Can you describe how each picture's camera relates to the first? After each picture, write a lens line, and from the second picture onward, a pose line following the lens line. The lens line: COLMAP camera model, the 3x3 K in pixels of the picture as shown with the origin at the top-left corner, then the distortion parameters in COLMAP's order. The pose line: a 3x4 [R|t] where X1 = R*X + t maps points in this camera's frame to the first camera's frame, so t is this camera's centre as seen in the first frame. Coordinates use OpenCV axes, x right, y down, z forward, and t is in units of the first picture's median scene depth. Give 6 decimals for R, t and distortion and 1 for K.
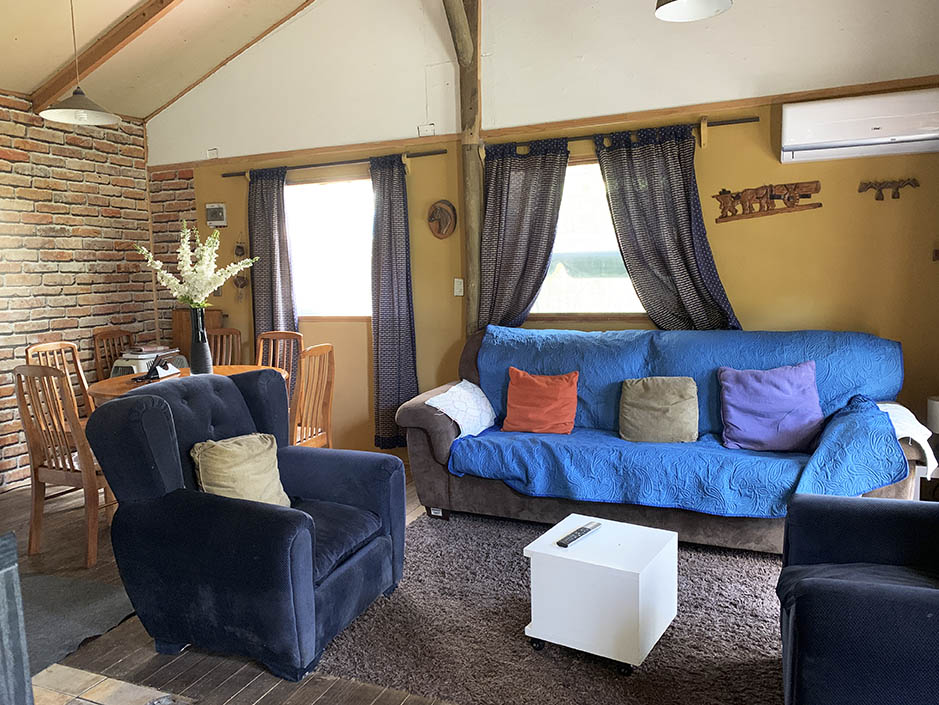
lens RADIAL K [[770.4, 0, 508.0], [0, 770.4, 369.1], [0, 0, 1]] dist [0.063976, -0.072489]
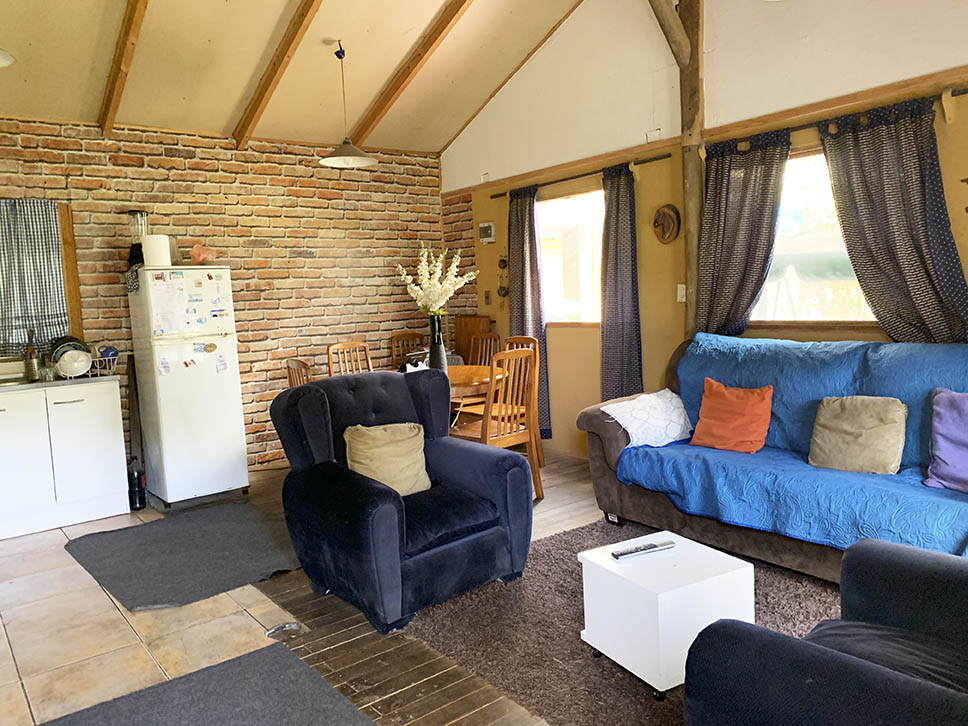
lens RADIAL K [[794.2, 0, 483.4], [0, 794.2, 366.7], [0, 0, 1]] dist [0.063976, -0.072489]
pose [[0.861300, 0.035663, -0.506844, 0.261290], [-0.041387, 0.999143, -0.000029, -0.004732], [0.506409, 0.021002, 0.862038, 0.014795]]
